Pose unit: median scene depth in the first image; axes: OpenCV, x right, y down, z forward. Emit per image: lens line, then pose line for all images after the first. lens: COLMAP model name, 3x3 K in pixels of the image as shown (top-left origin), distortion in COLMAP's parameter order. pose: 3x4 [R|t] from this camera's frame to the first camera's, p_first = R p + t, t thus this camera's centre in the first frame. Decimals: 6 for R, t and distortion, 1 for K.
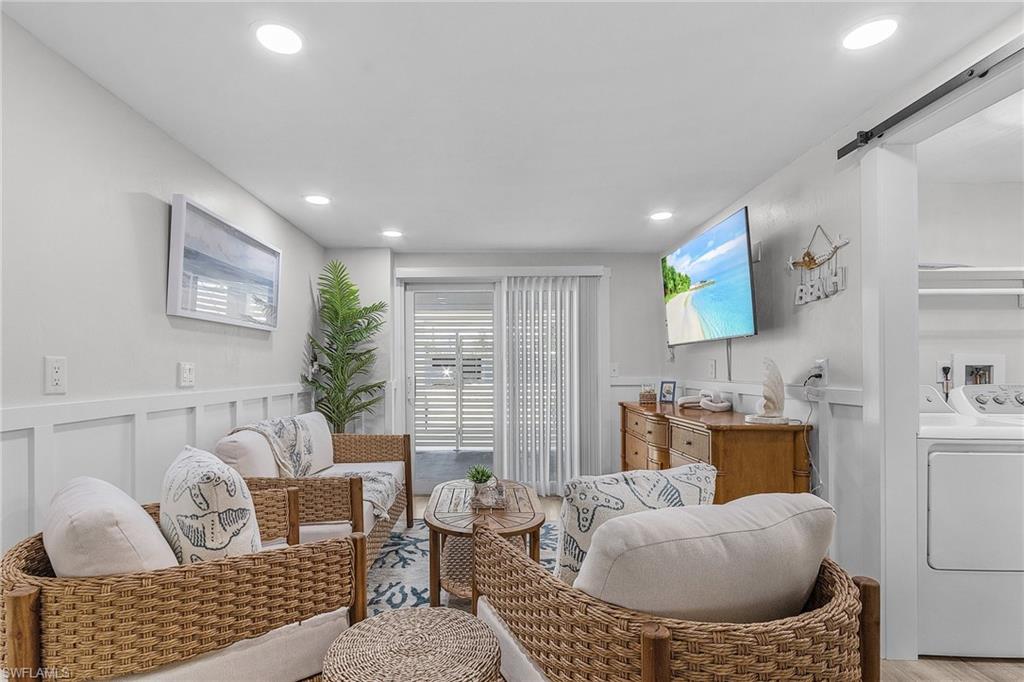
lens RADIAL K [[491.4, 0, 456.6], [0, 491.4, 375.9], [0, 0, 1]] dist [0.007724, -0.003343]
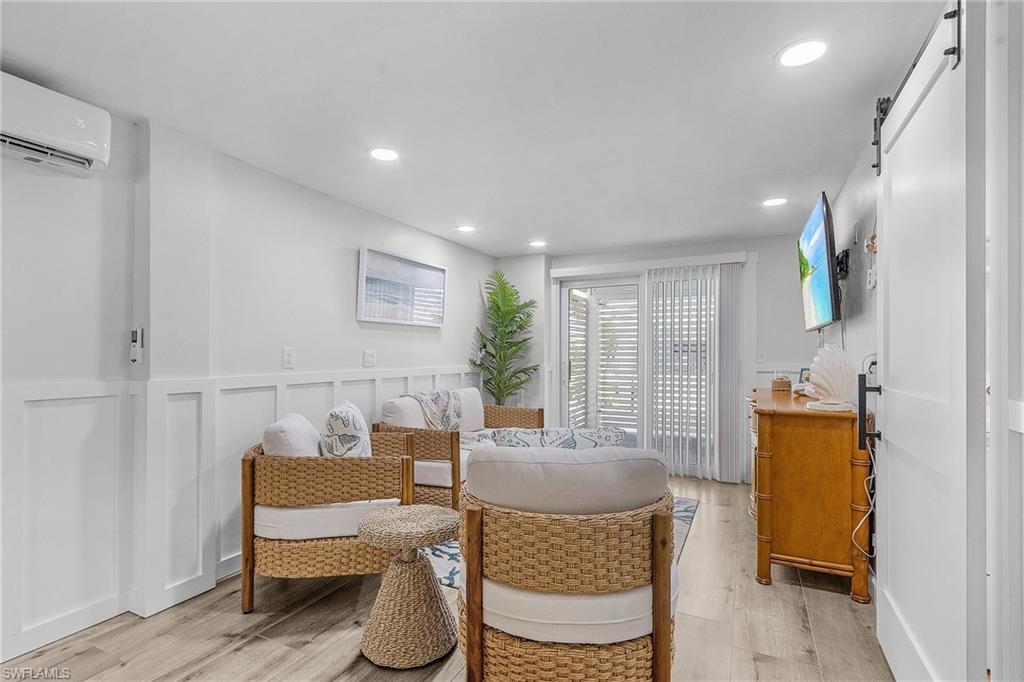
lens RADIAL K [[491.4, 0, 491.0], [0, 491.4, 356.6], [0, 0, 1]] dist [0.007724, -0.003343]
pose [[0.888435, 0.003571, -0.458989, 0.407763], [-0.007605, 0.999947, -0.006942, -0.000227], [0.458940, 0.009658, 0.888415, -0.166271]]
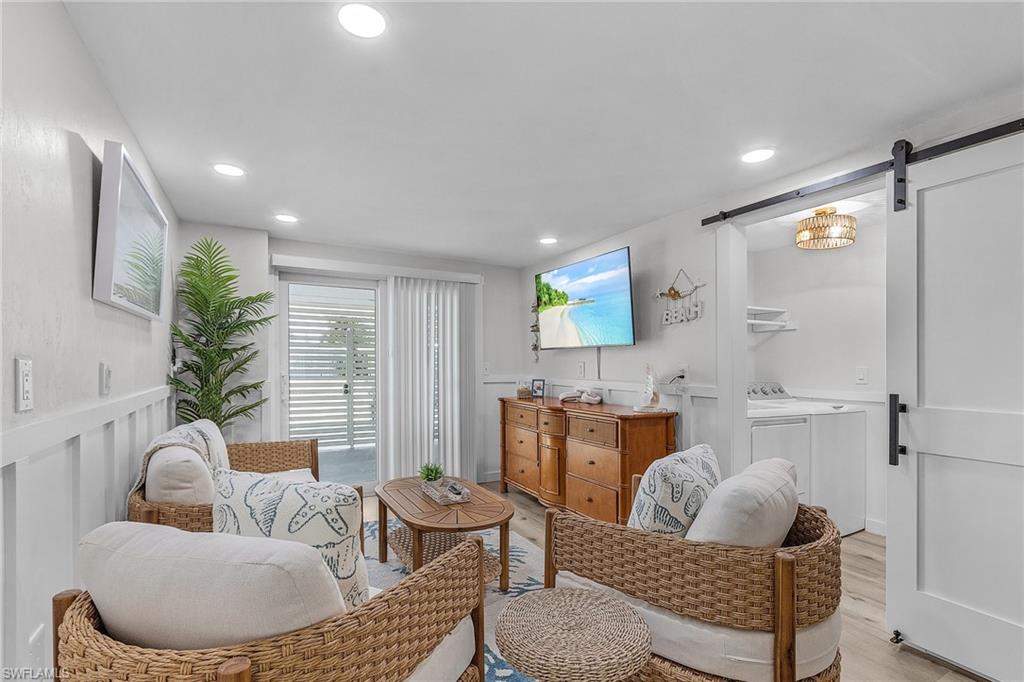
lens RADIAL K [[491.4, 0, 488.6], [0, 491.4, 367.5], [0, 0, 1]] dist [0.007724, -0.003343]
pose [[0.872747, 0.004341, 0.488154, -0.304739], [-0.001759, 0.999982, -0.005747, -0.012274], [-0.488170, 0.004157, 0.872739, 0.036541]]
